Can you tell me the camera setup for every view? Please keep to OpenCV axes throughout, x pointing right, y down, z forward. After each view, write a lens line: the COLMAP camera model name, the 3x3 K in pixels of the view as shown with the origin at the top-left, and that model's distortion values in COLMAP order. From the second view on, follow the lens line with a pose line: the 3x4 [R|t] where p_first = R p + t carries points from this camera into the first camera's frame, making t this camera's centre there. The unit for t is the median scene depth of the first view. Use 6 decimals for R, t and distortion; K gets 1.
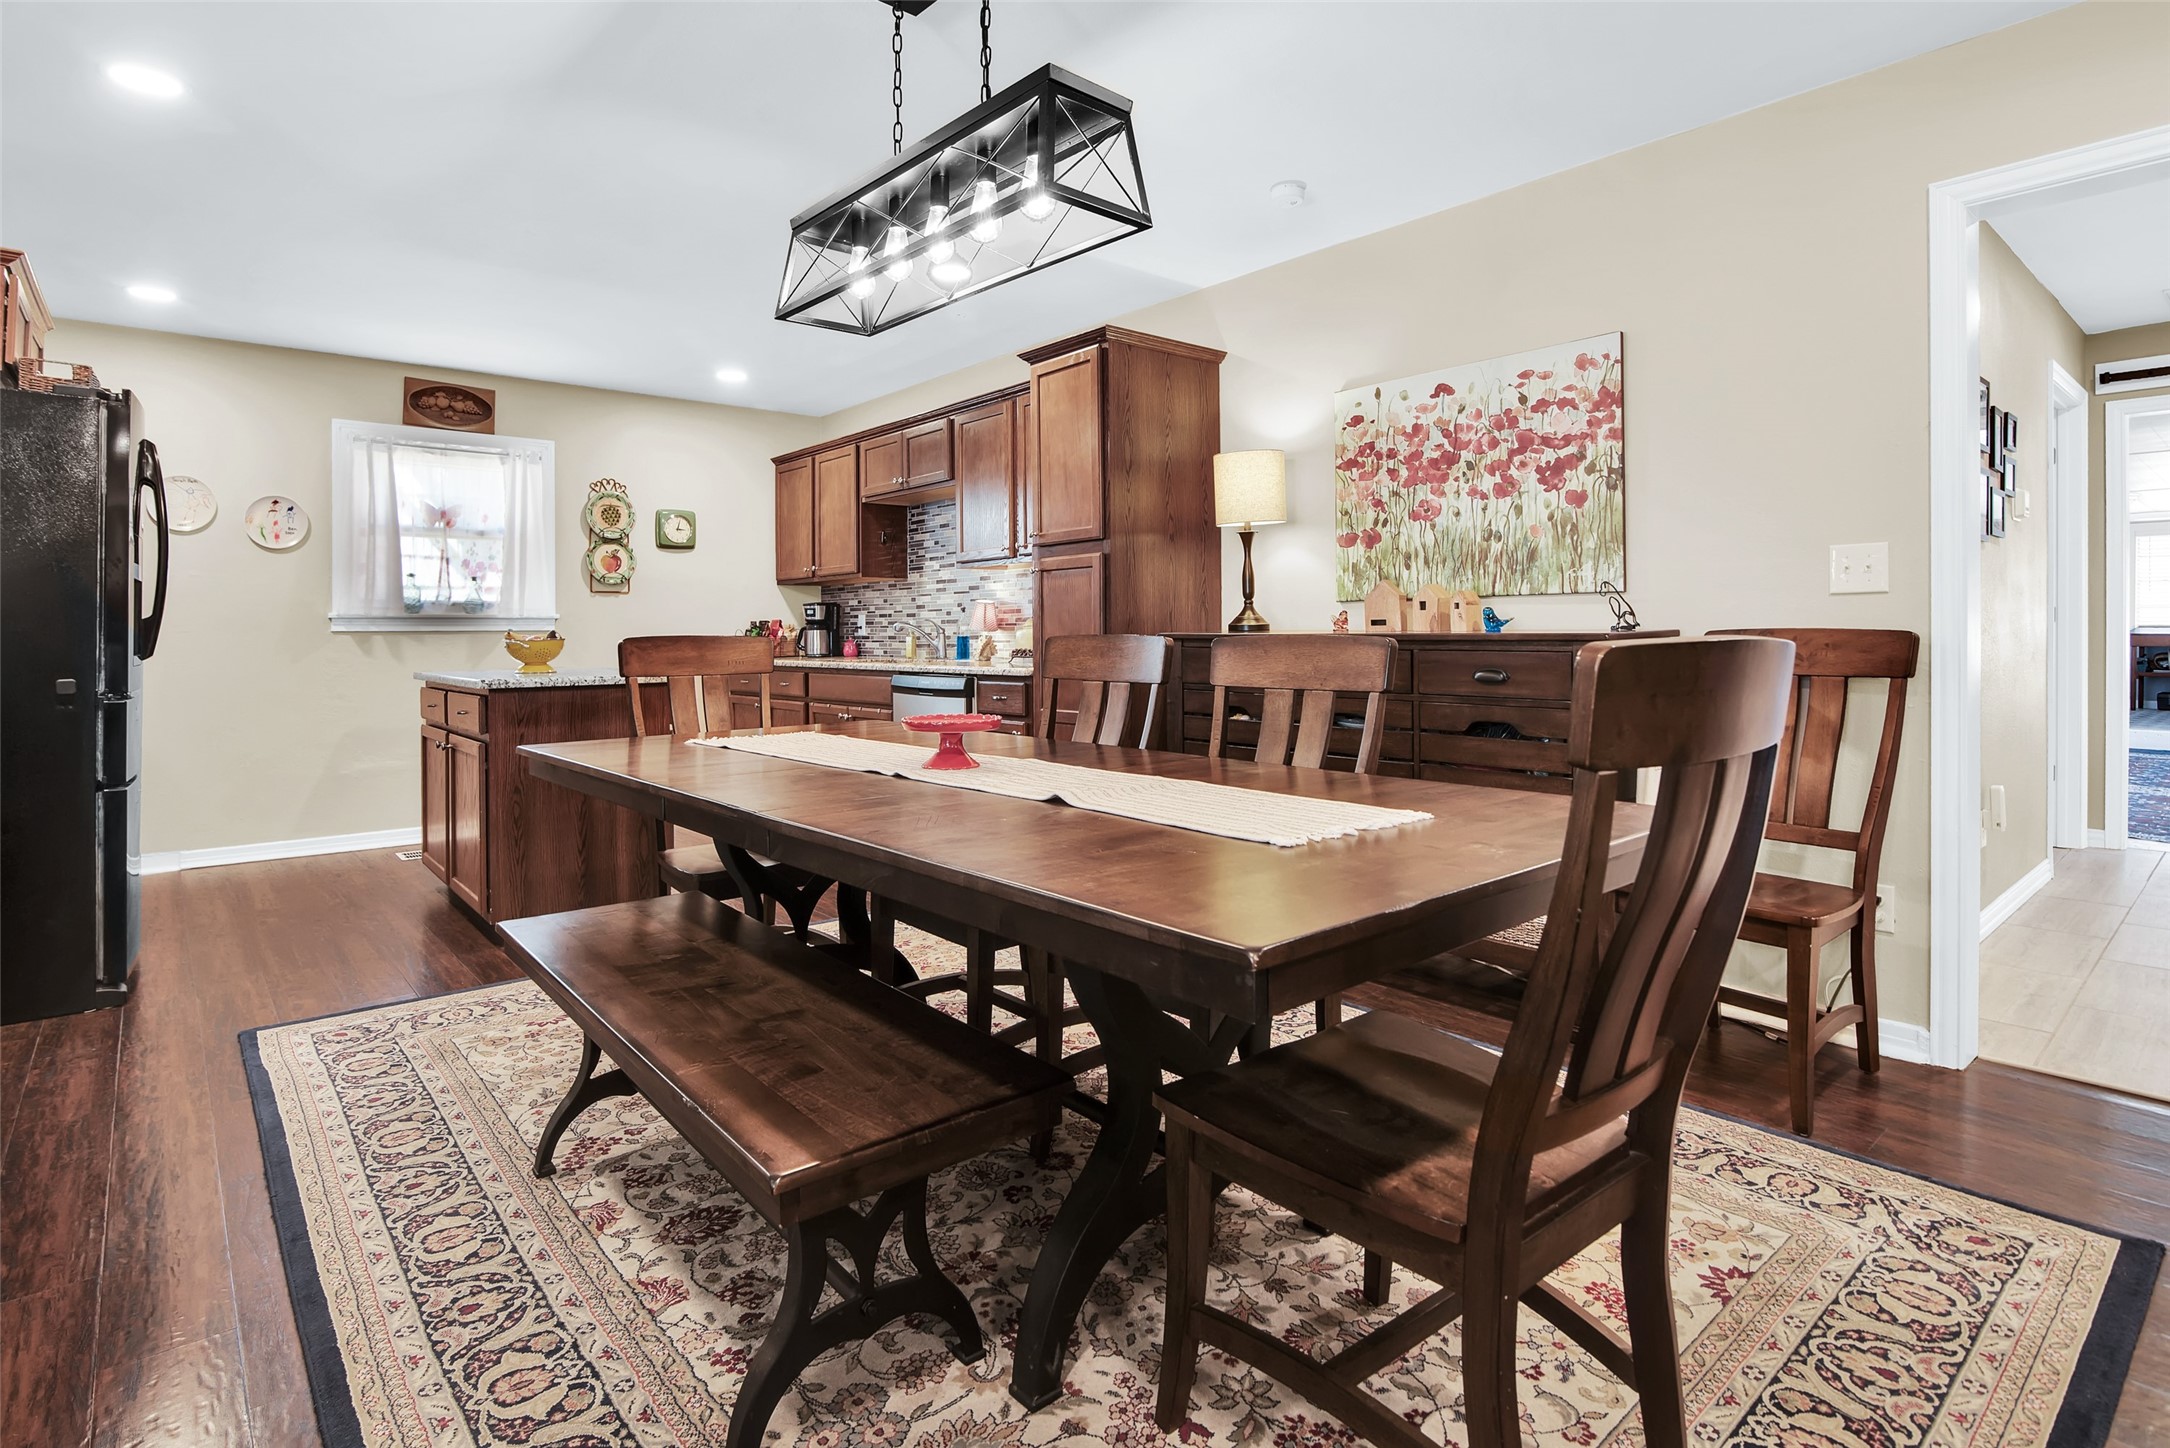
lens RADIAL K [[1073.8, 0, 1052.6], [0, 1073.8, 638.7], [0, 0, 1]] dist [-0.014203, -0.001748]
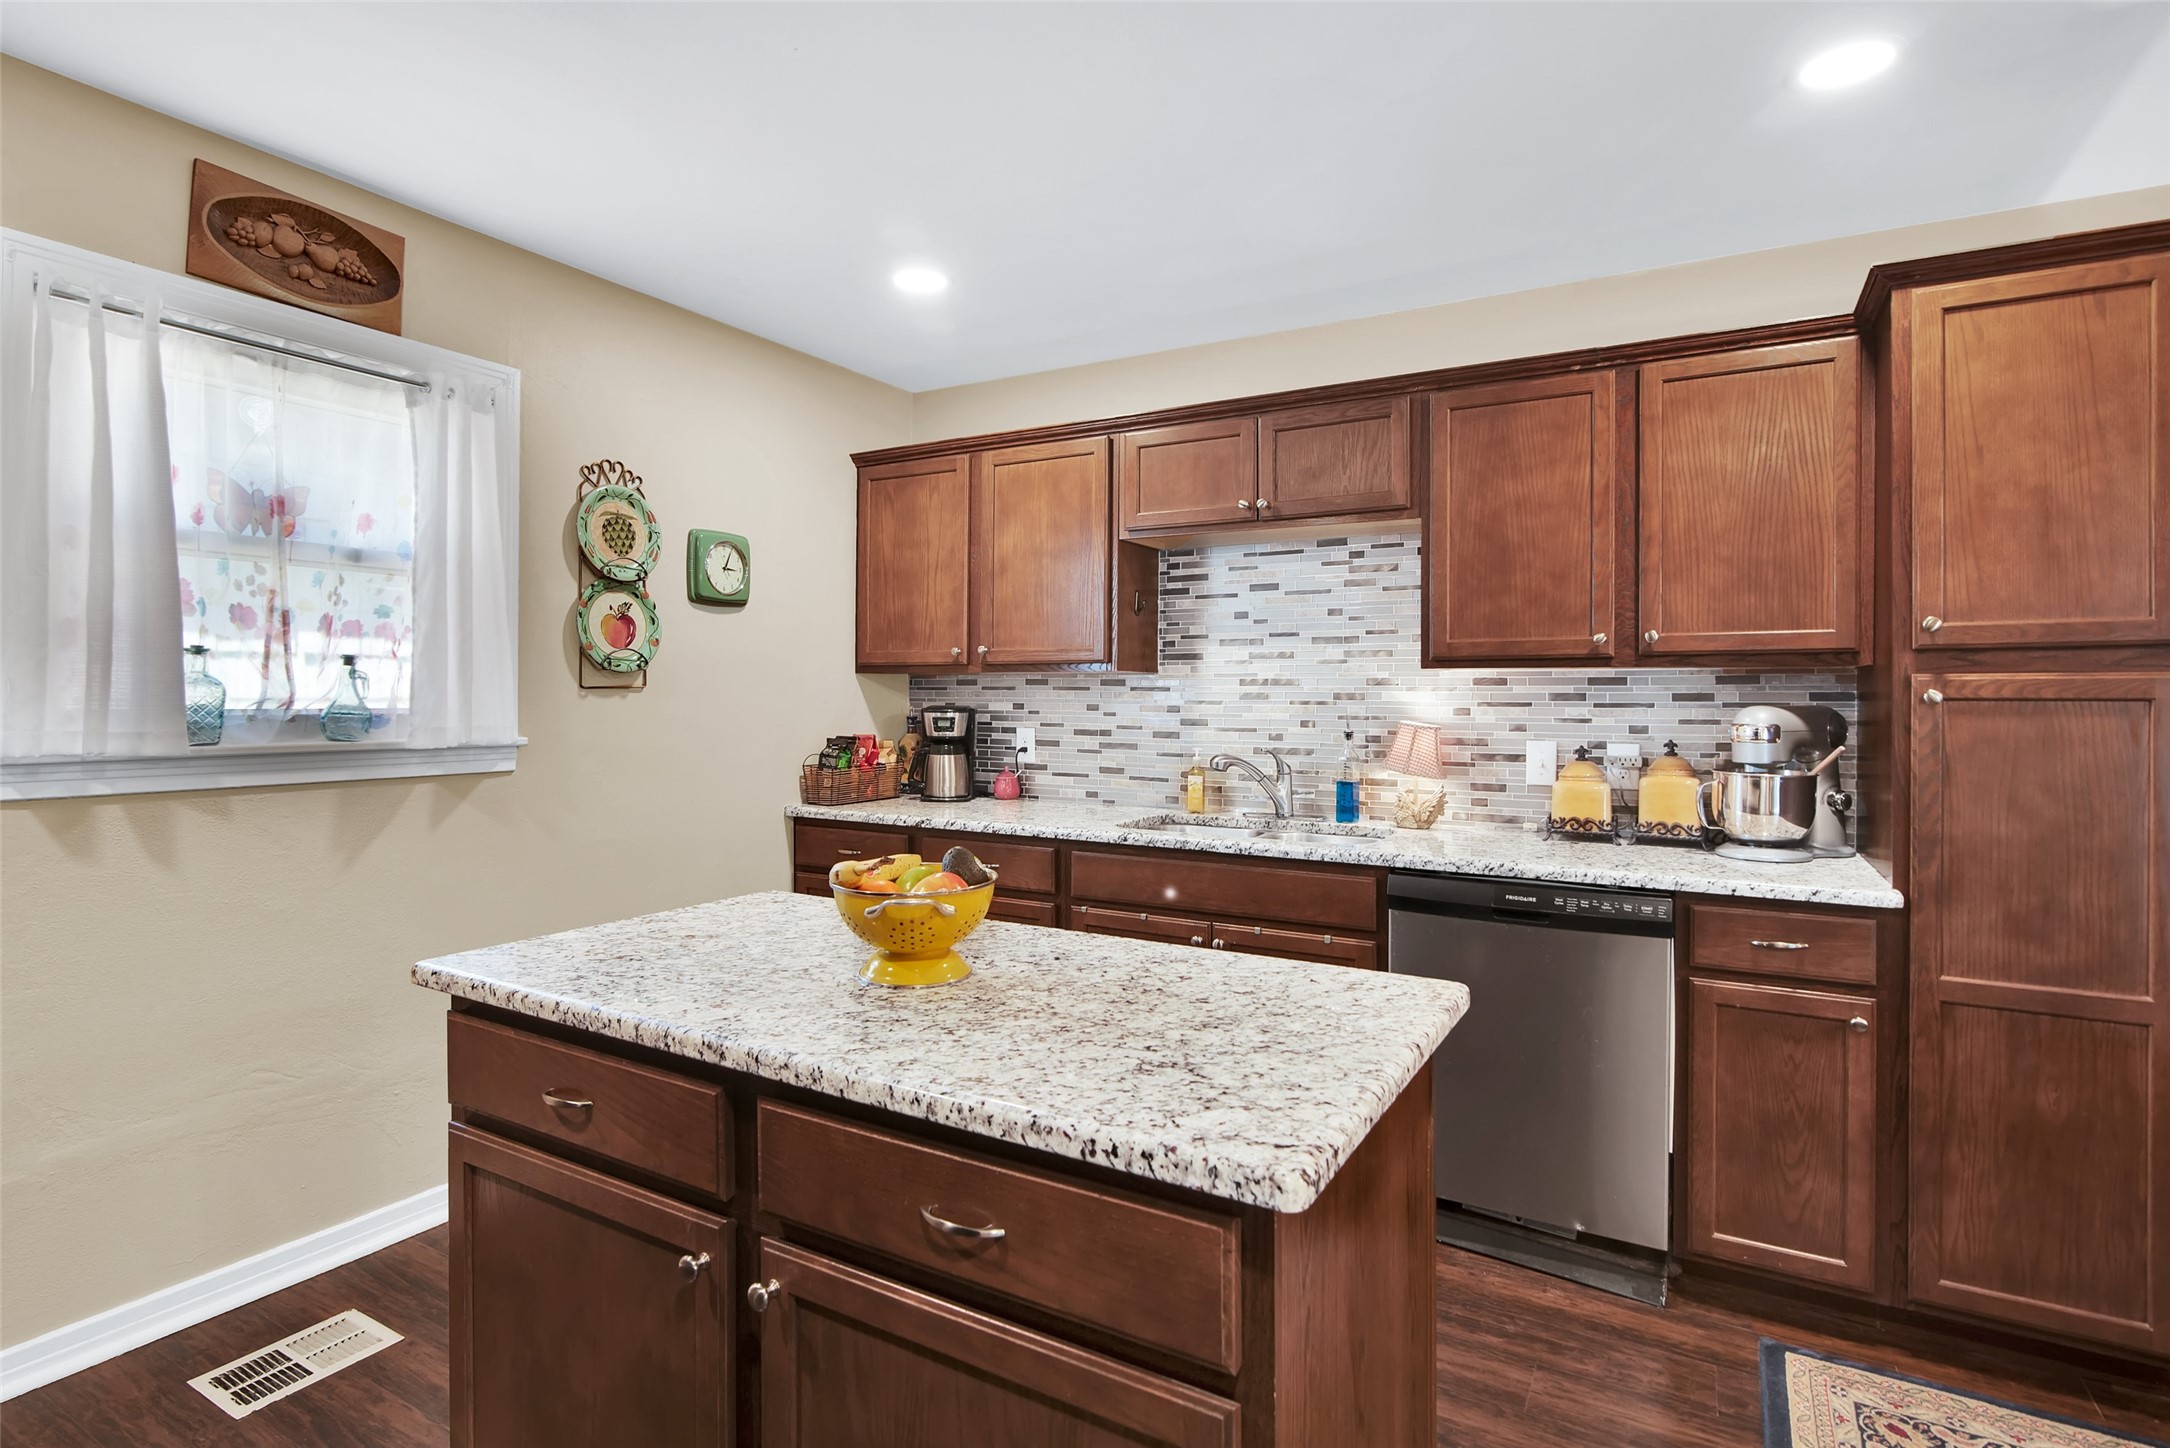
lens RADIAL K [[1073.8, 0, 1051.9], [0, 1073.8, 691.6], [0, 0, 1]] dist [-0.014203, -0.001748]
pose [[0.942019, 0.014794, 0.335232, -0.400231], [-0.012092, 0.999875, -0.010145, -0.040344], [-0.335340, 0.005503, 0.942081, 0.475896]]
